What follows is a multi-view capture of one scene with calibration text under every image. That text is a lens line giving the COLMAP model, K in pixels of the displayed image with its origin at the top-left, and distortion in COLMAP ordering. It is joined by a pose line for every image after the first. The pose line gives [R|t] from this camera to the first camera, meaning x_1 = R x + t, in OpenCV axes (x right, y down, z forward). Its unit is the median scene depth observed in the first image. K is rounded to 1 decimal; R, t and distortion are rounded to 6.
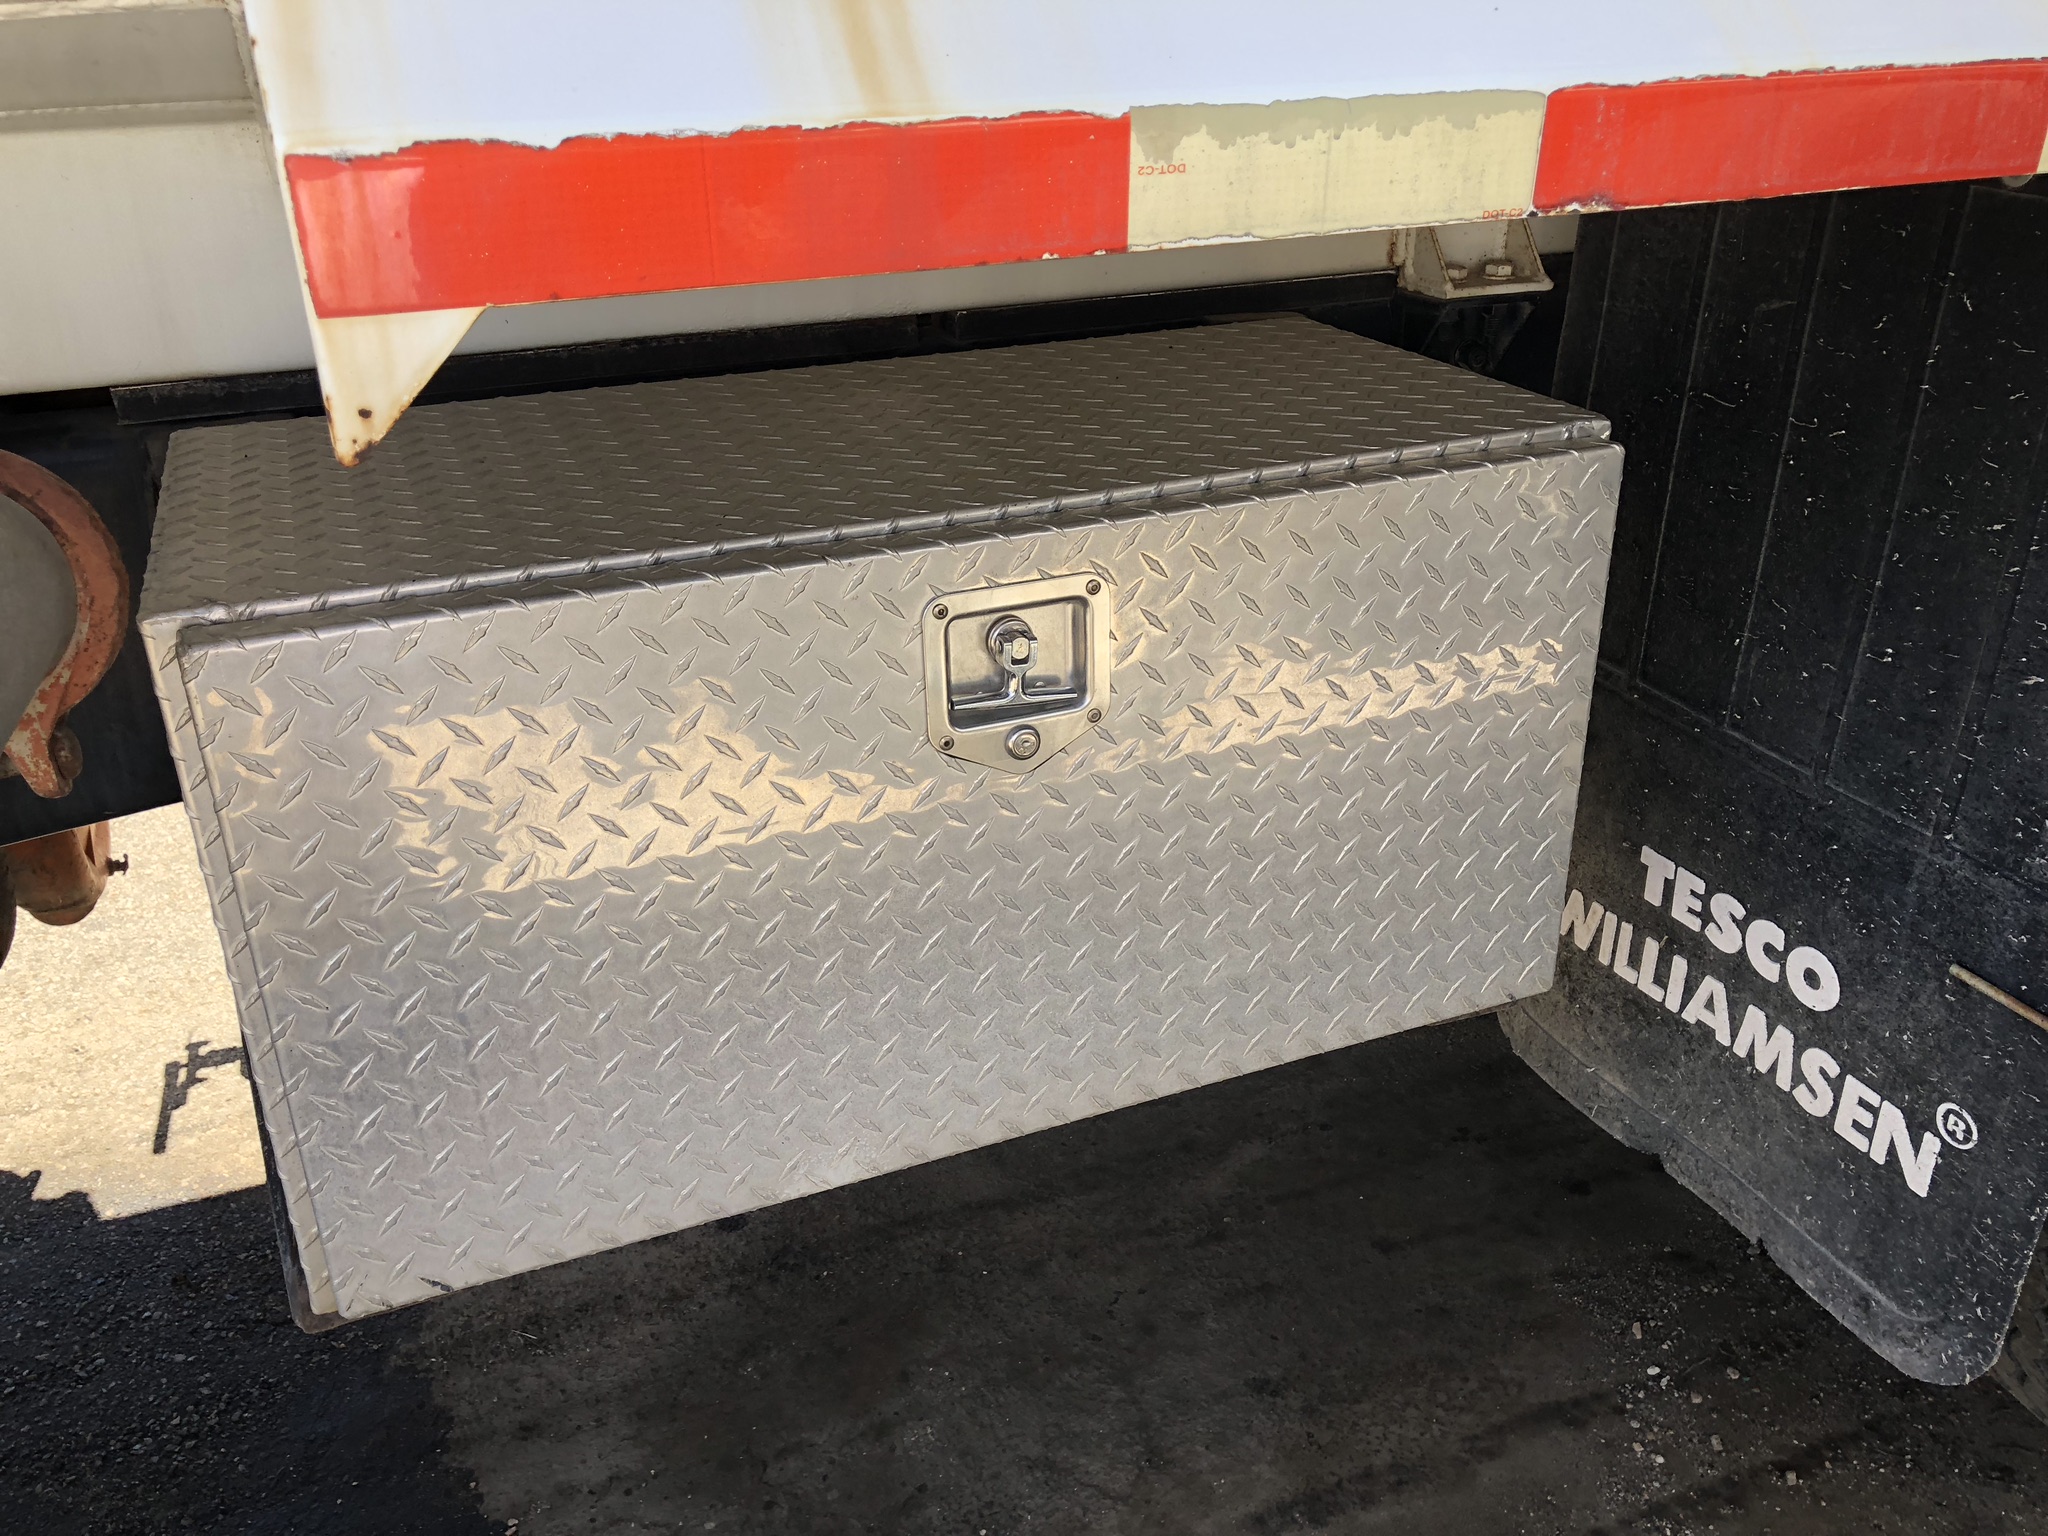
lens RADIAL K [[1679.2, 0, 1026.1], [0, 1679.2, 773.0], [0, 0, 1]] dist [0.022950, -0.006997]
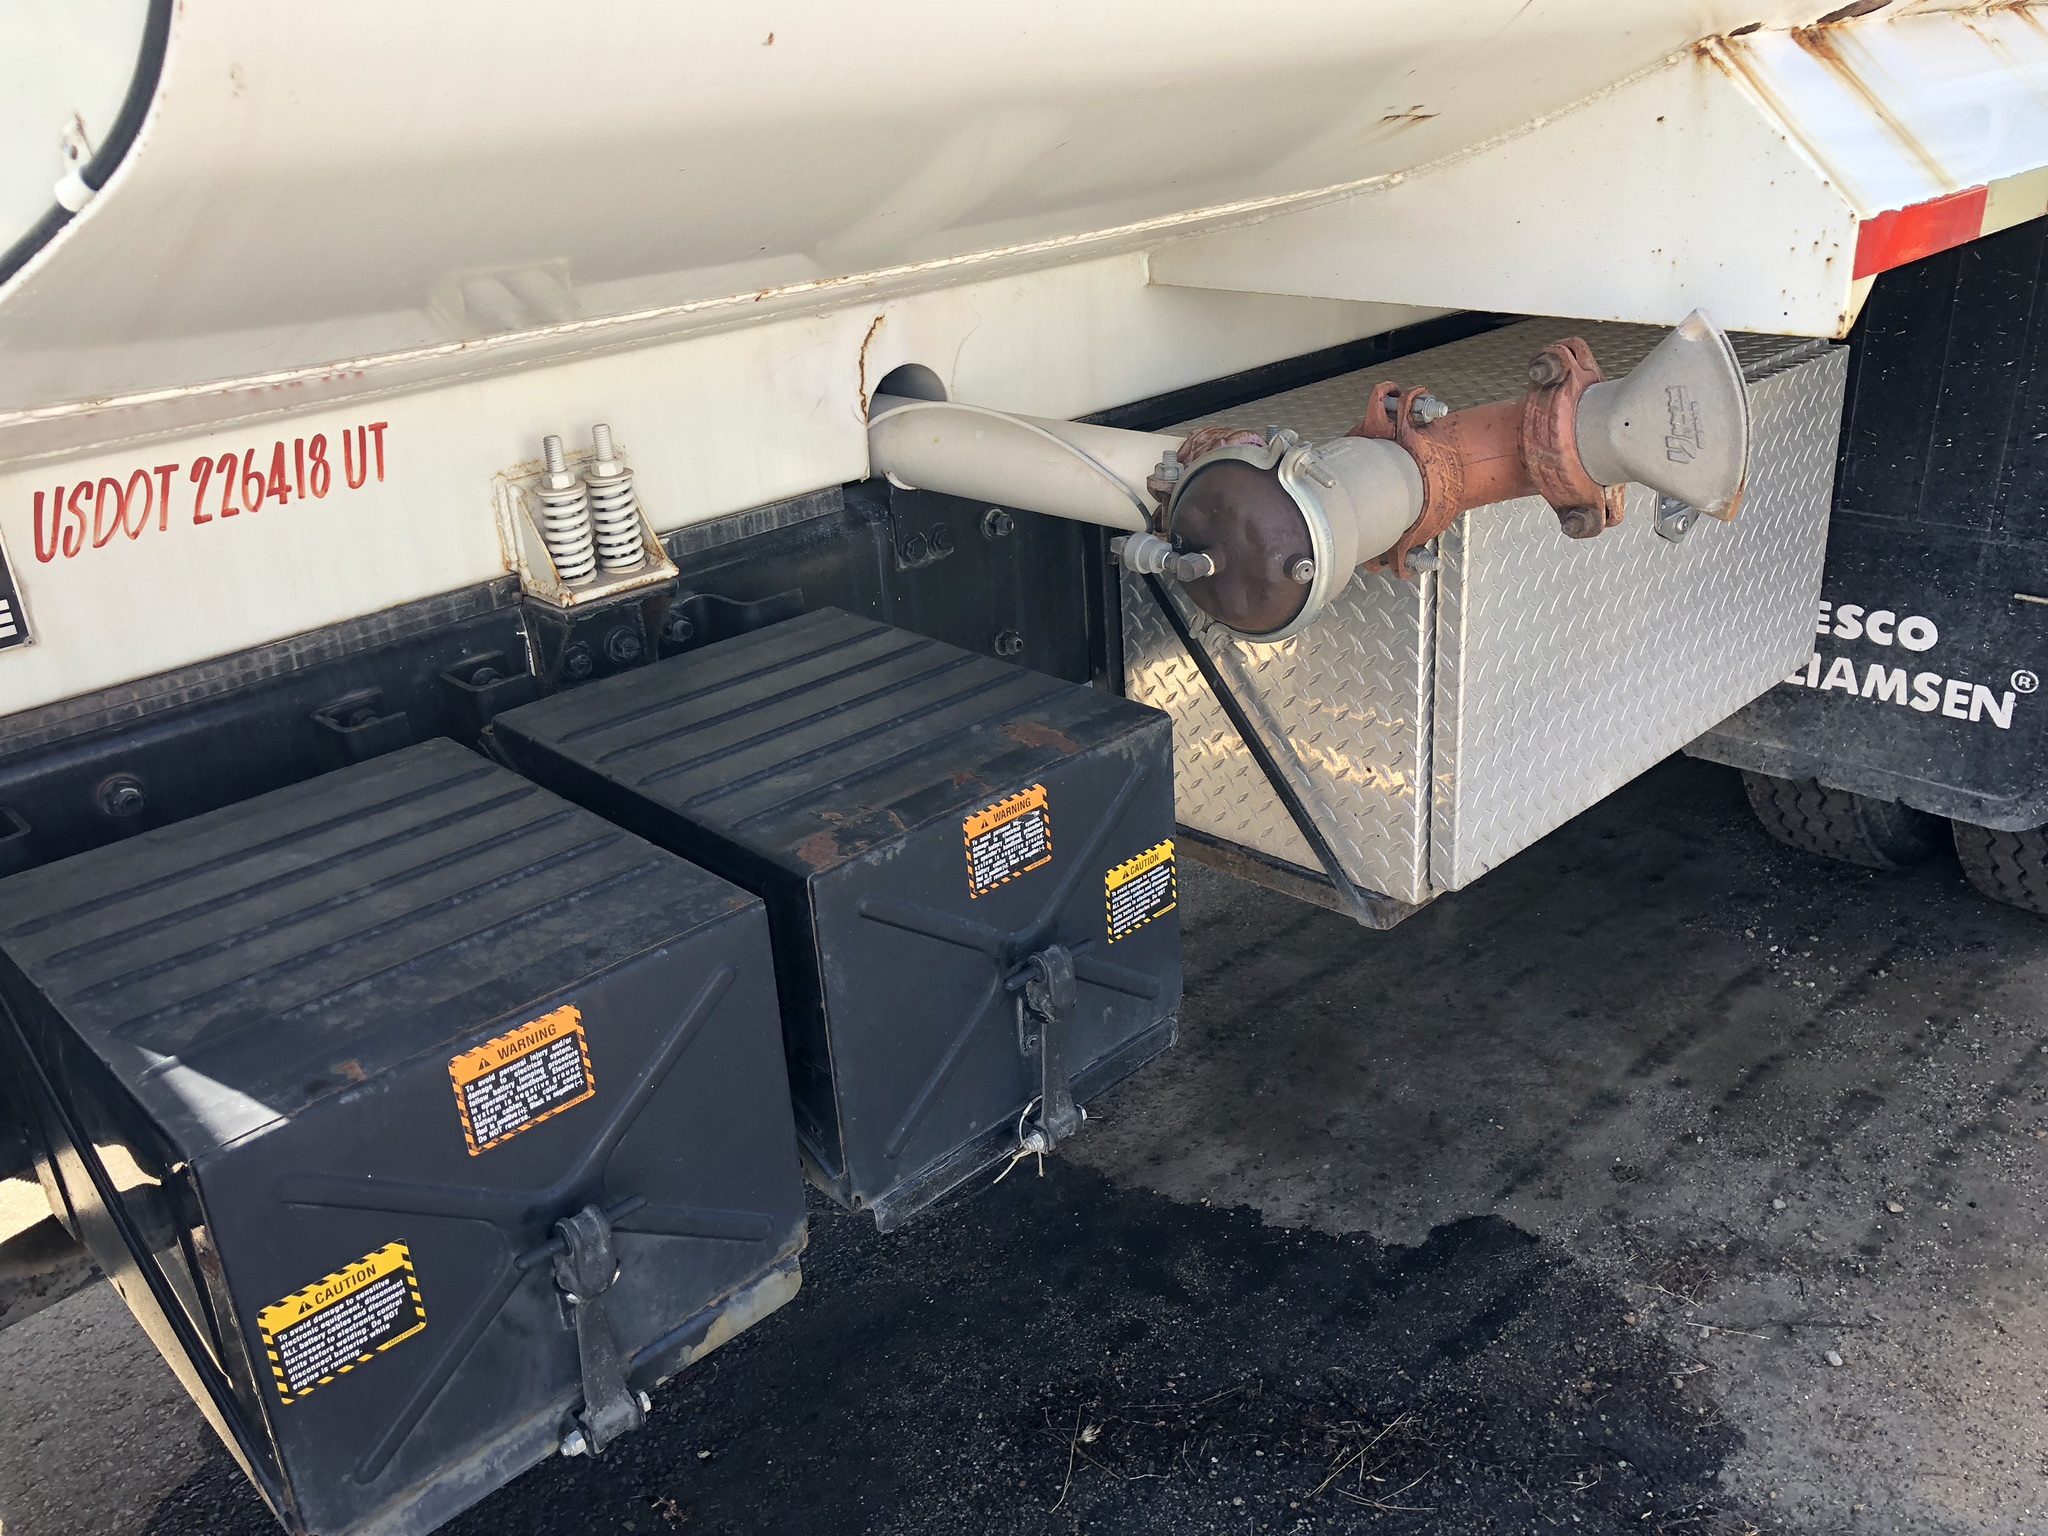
lens RADIAL K [[1679.2, 0, 1018.4], [0, 1679.2, 758.9], [0, 0, 1]] dist [0.022950, -0.006997]
pose [[0.929701, -0.182851, 0.319721, -1.034806], [0.202858, 0.978745, -0.030127, 0.112214], [-0.307416, 0.092867, 0.947033, -0.408316]]
